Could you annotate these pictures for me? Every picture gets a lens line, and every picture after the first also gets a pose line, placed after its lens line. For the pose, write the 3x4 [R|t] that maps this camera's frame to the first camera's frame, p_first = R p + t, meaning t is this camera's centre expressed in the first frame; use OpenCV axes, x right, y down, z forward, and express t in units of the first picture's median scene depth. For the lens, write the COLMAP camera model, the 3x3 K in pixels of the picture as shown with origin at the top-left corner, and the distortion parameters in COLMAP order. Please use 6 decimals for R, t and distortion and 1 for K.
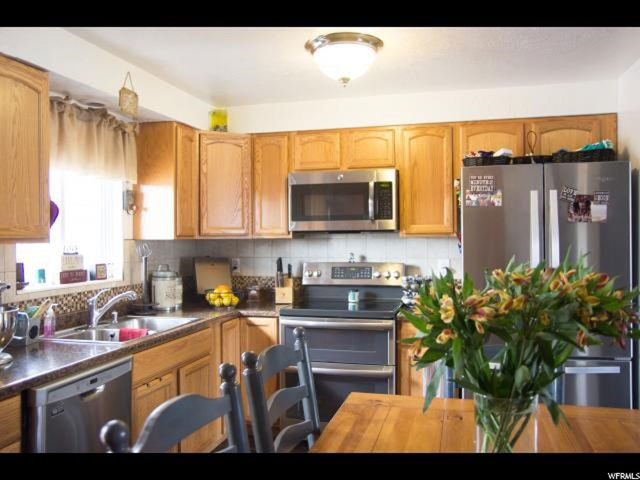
lens RADIAL K [[574.8, 0, 319.6], [0, 574.8, 240.8], [0, 0, 1]] dist [-0.103297, -0.001748]
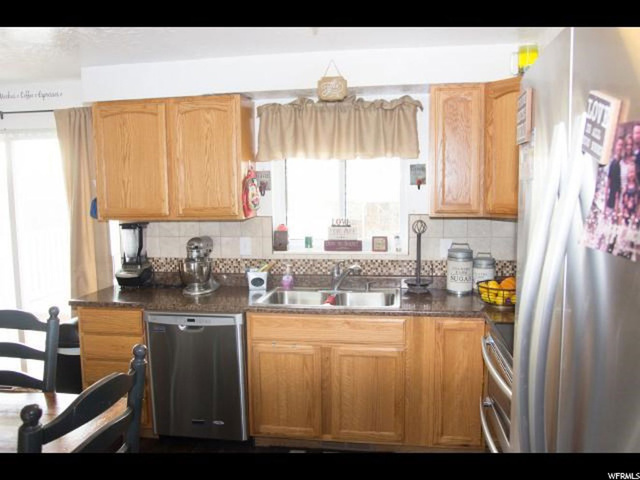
lens RADIAL K [[496.2, 0, 319.4], [0, 496.2, 239.5], [0, 0, 1]] dist [-0.073701, 0.004468]
pose [[0.076517, 0.093560, -0.992669, 0.600525], [0.007189, 0.995510, 0.094382, -0.048728], [0.997042, -0.014358, 0.075501, 0.886610]]
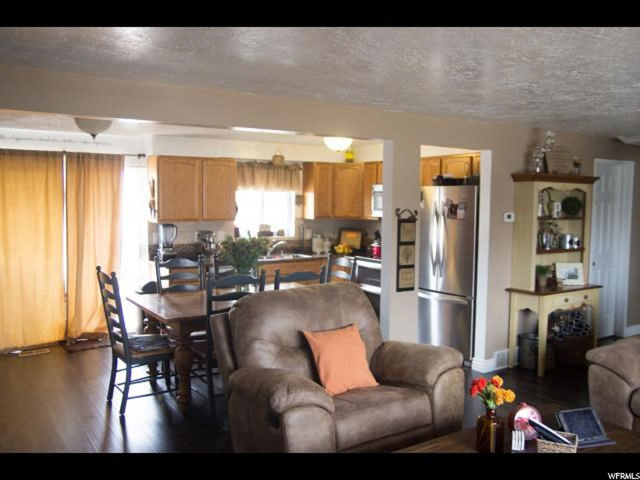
lens RADIAL K [[574.8, 0, 318.8], [0, 574.8, 240.9], [0, 0, 1]] dist [-0.103297, -0.001748]
pose [[0.746725, 0.060824, -0.662346, 1.358807], [-0.015264, 0.997115, 0.074357, -0.092882], [0.664958, -0.045415, 0.745499, -0.663593]]
